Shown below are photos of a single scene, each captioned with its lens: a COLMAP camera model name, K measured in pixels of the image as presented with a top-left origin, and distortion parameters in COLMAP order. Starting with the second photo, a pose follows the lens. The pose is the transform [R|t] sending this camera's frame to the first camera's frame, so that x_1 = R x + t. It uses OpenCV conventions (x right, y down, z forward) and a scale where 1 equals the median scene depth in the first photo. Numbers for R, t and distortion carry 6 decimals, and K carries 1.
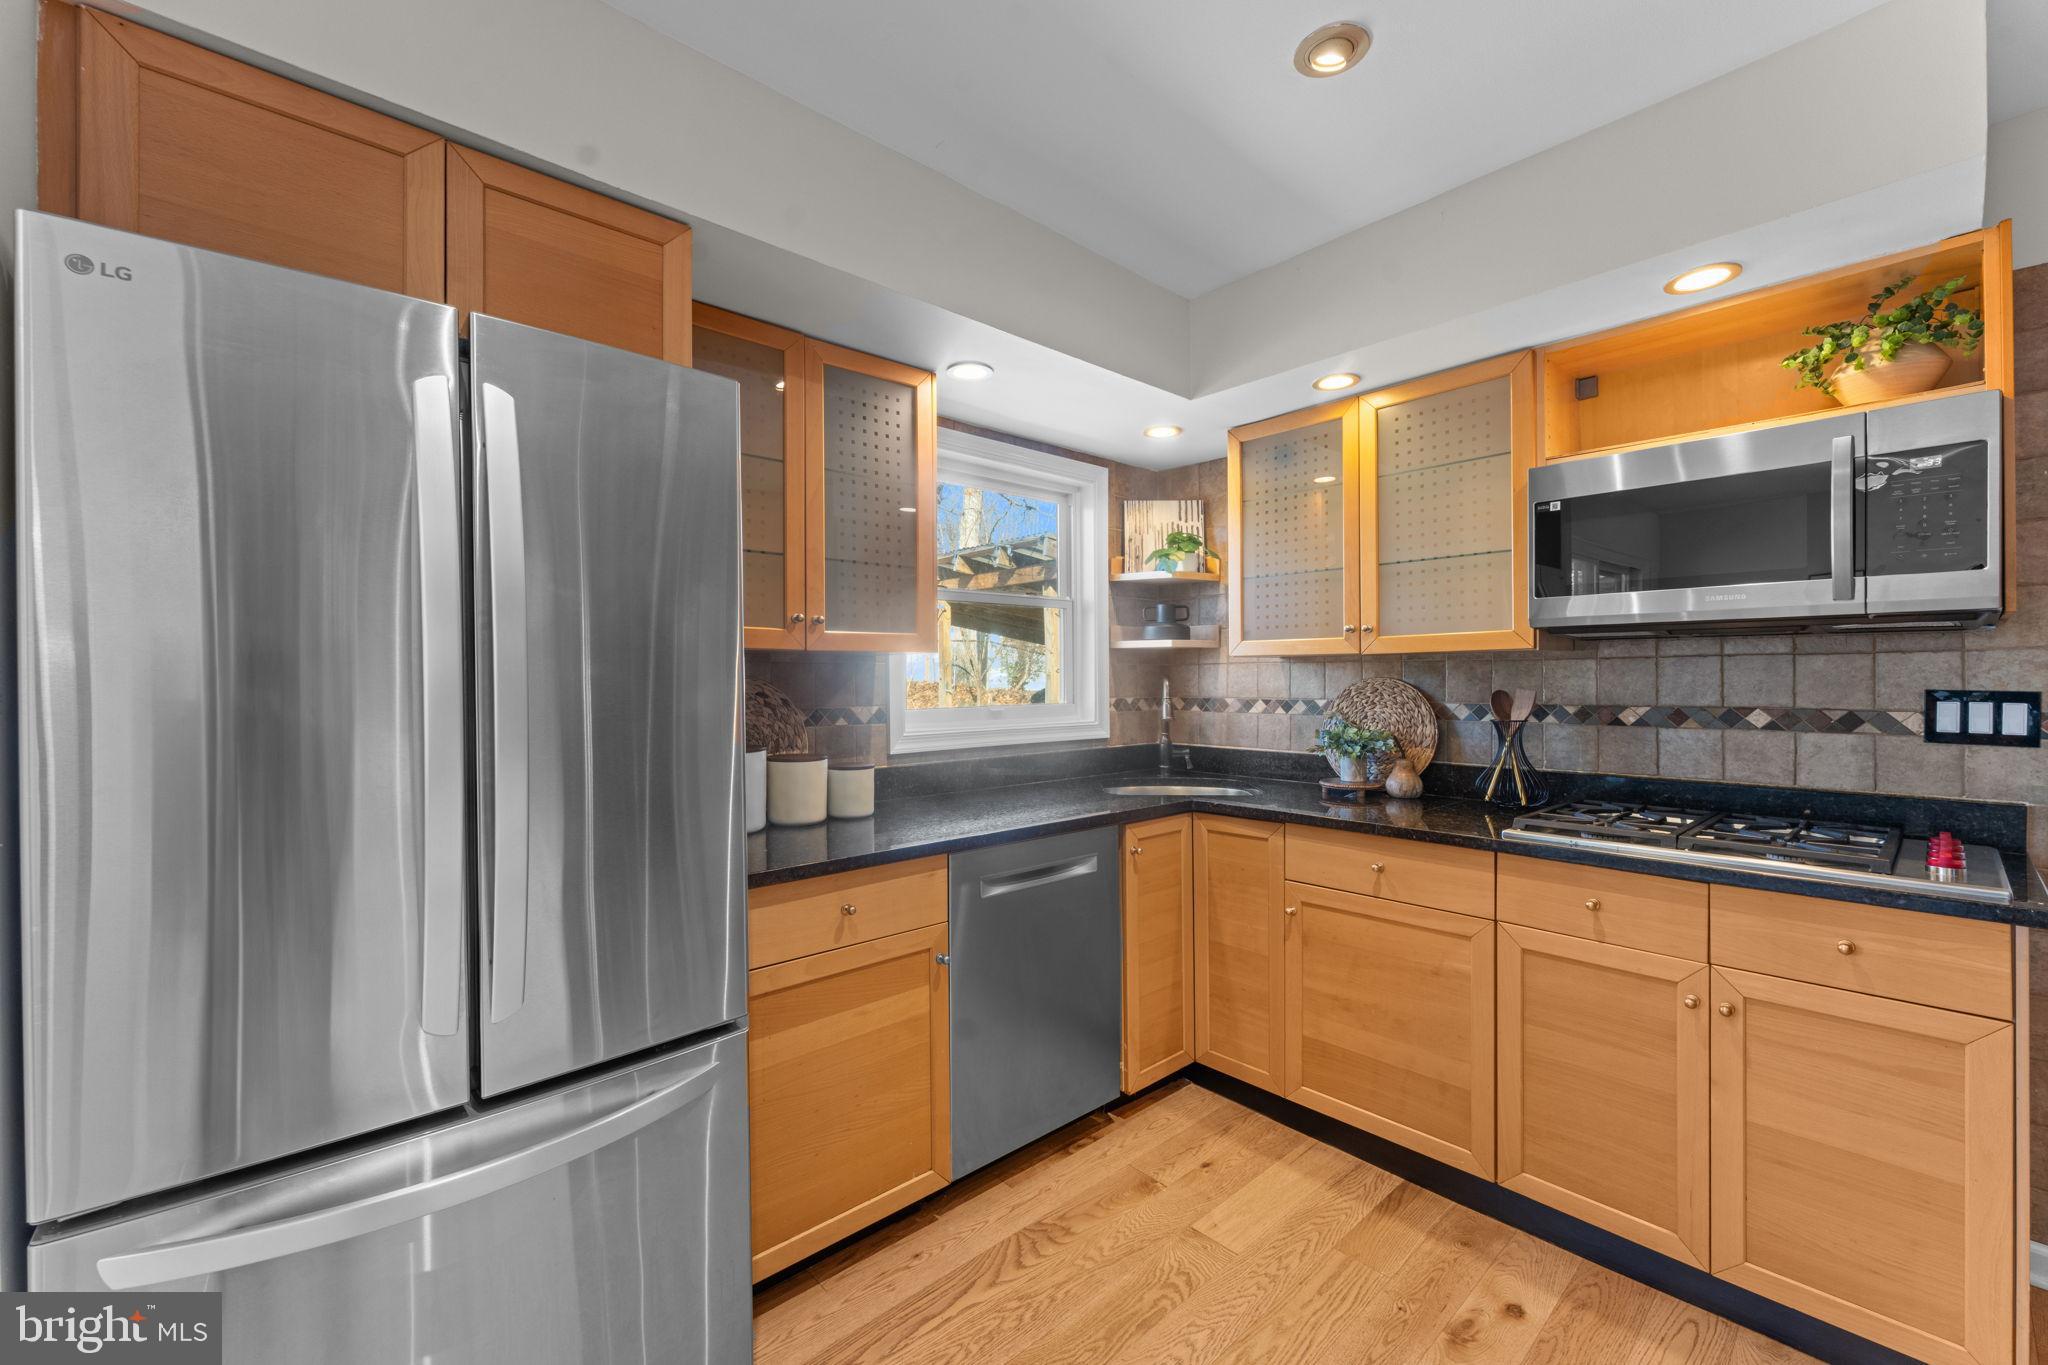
lens RADIAL K [[819.6, 0, 1027.6], [0, 819.6, 681.3], [0, 0, 1]] dist [-0.002545, -0.000921]
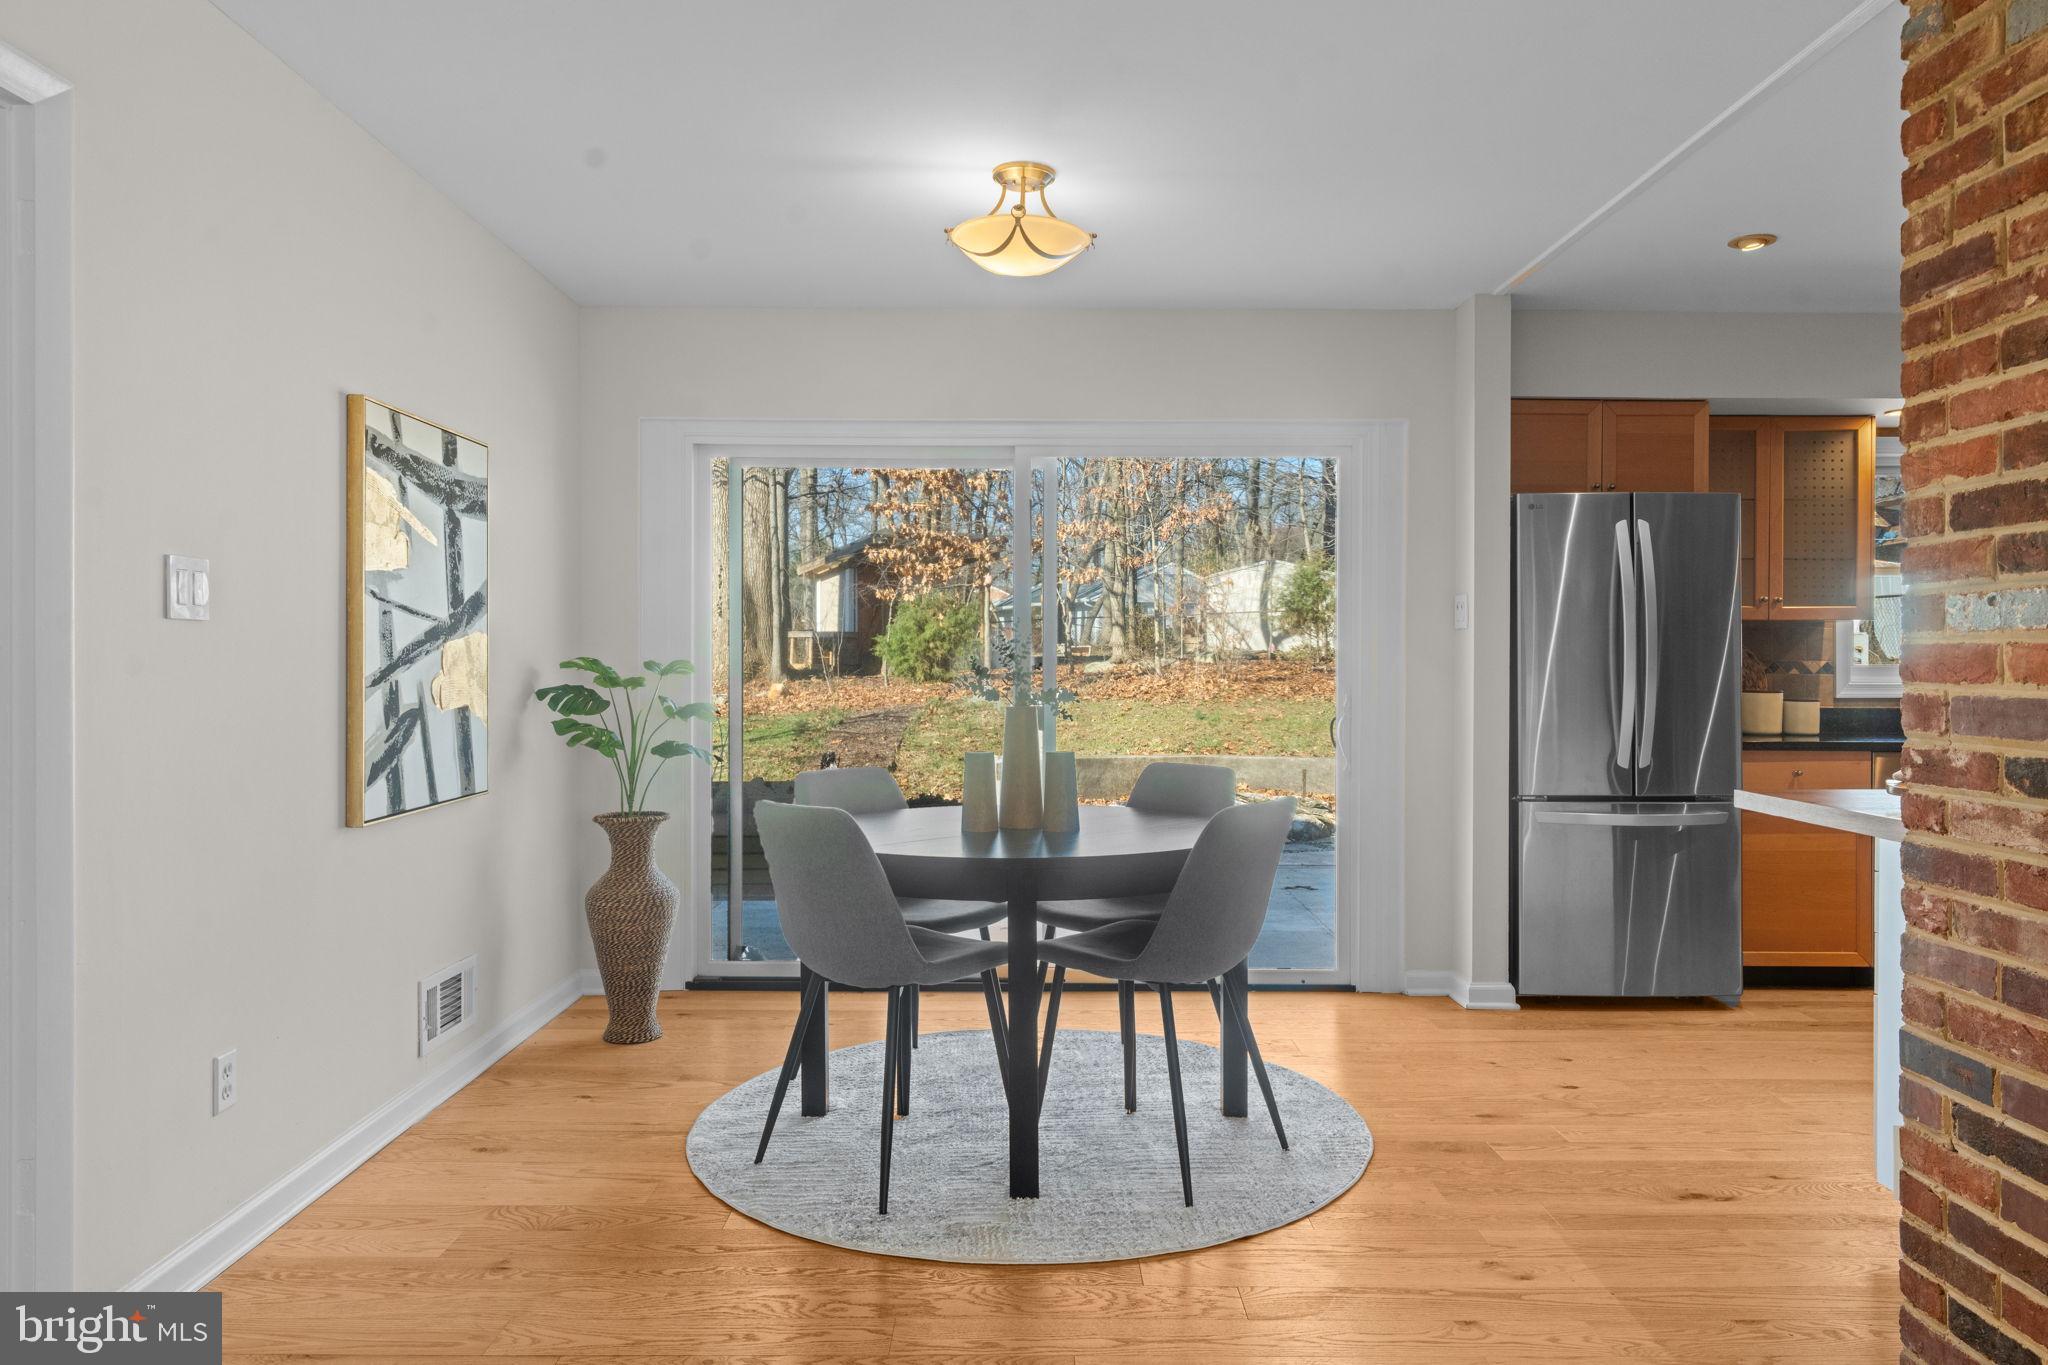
lens RADIAL K [[1355.4, 0, 1015.1], [0, 1355.4, 666.3], [0, 0, 1]] dist [0.004828, -0.001160]
pose [[0.733376, 0.011286, -0.679730, 0.417679], [-0.010430, 0.999931, 0.005349, 0.049563], [0.679744, 0.003167, 0.733443, -1.797091]]
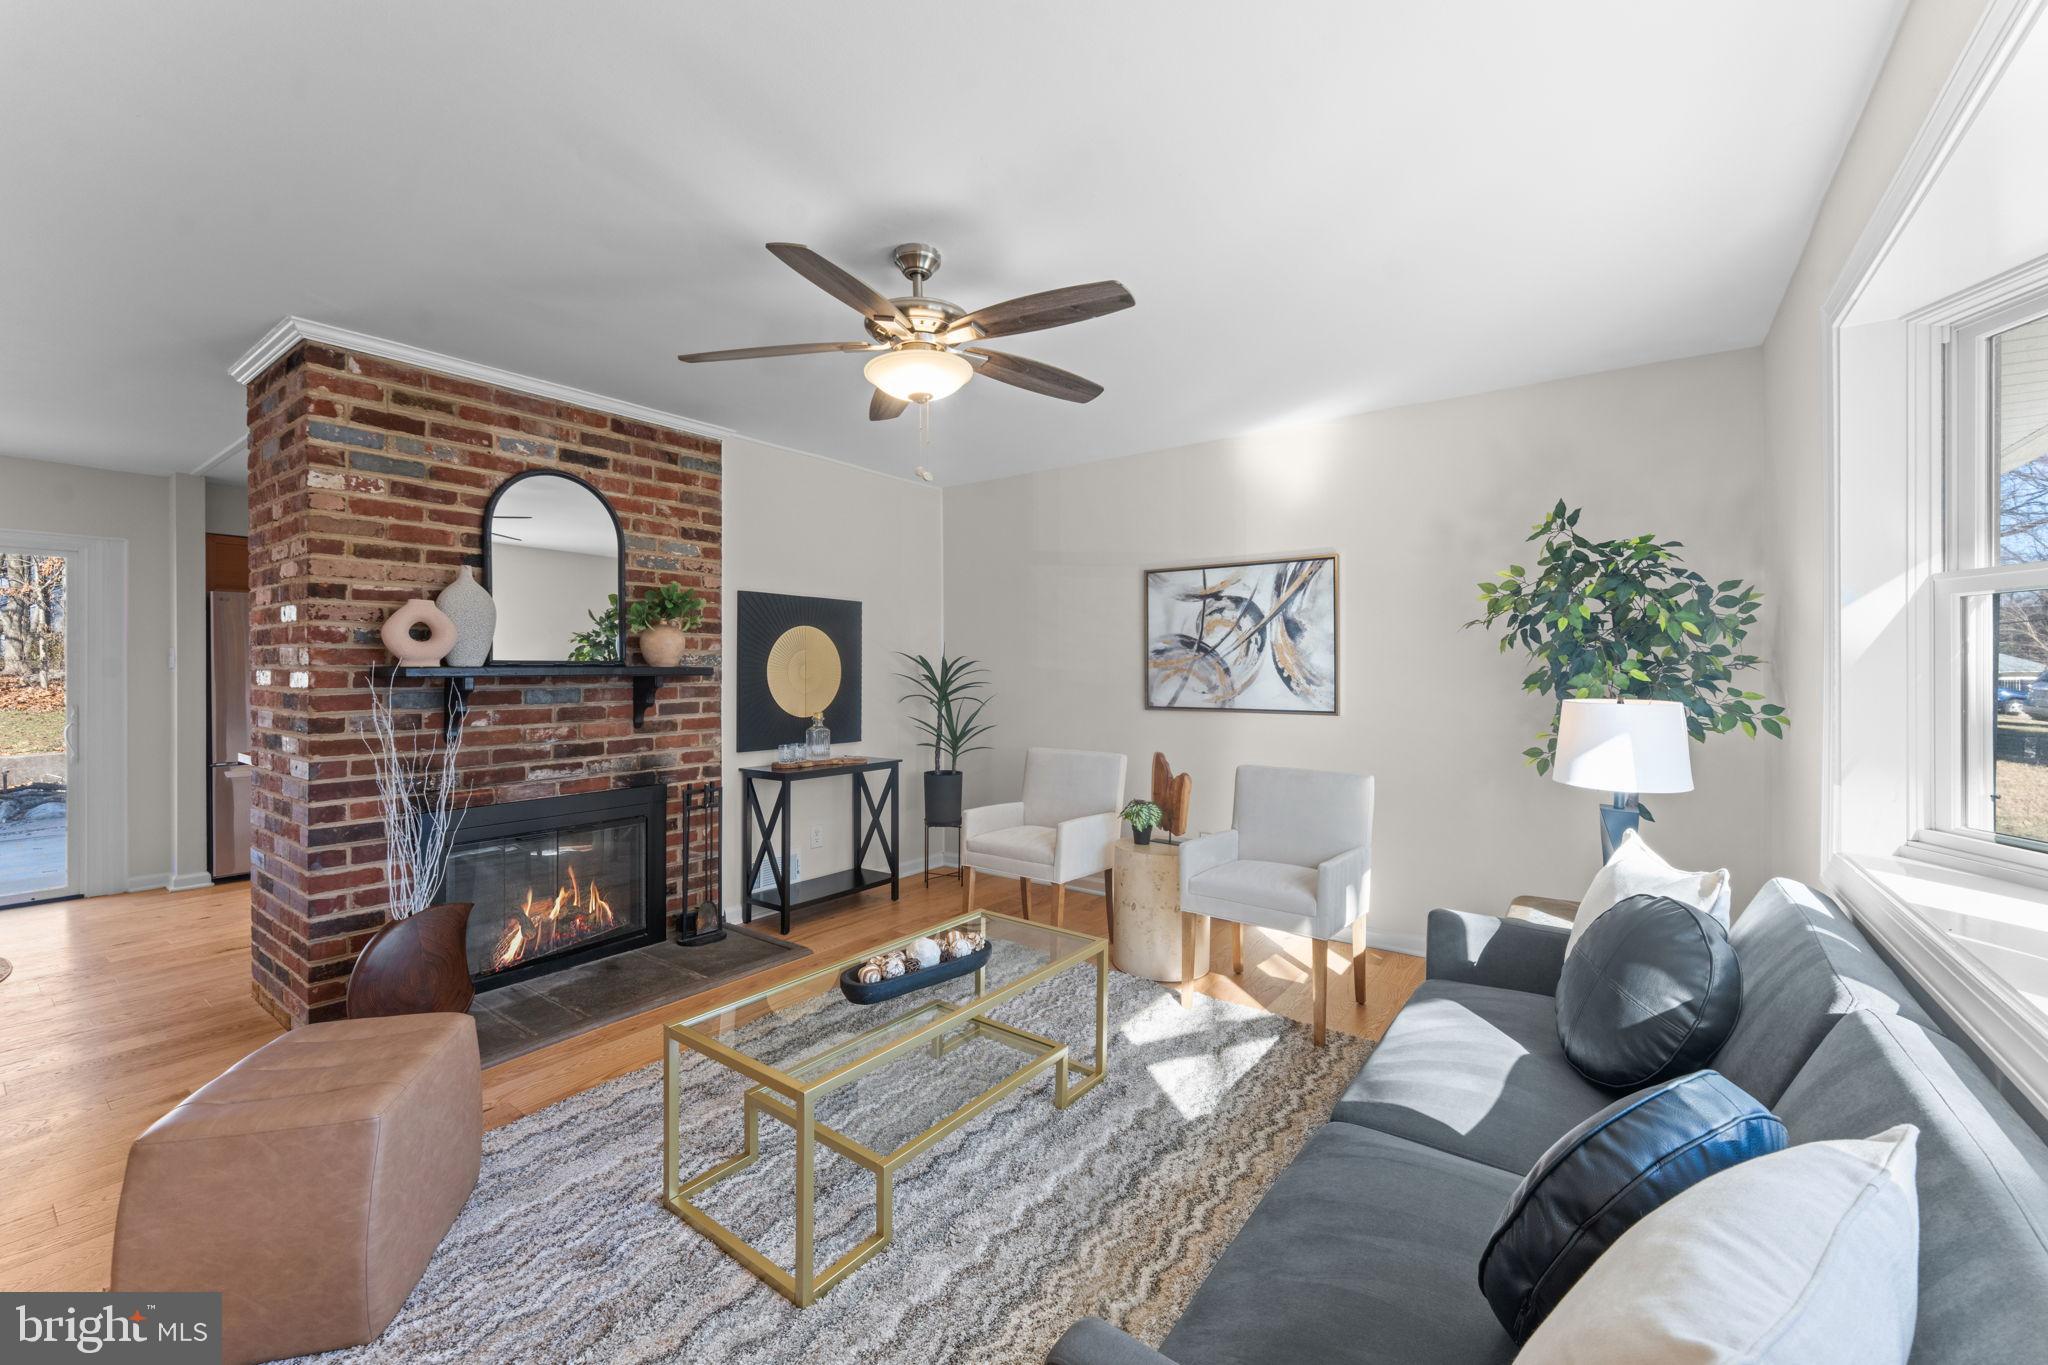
lens RADIAL K [[819.6, 0, 1021.3], [0, 819.6, 667.8], [0, 0, 1]] dist [-0.002545, -0.000921]
pose [[0.981866, 0.005140, 0.189505, 1.344380], [-0.004367, 0.999980, -0.004500, -0.008786], [-0.189525, 0.003591, 0.981869, -2.341877]]
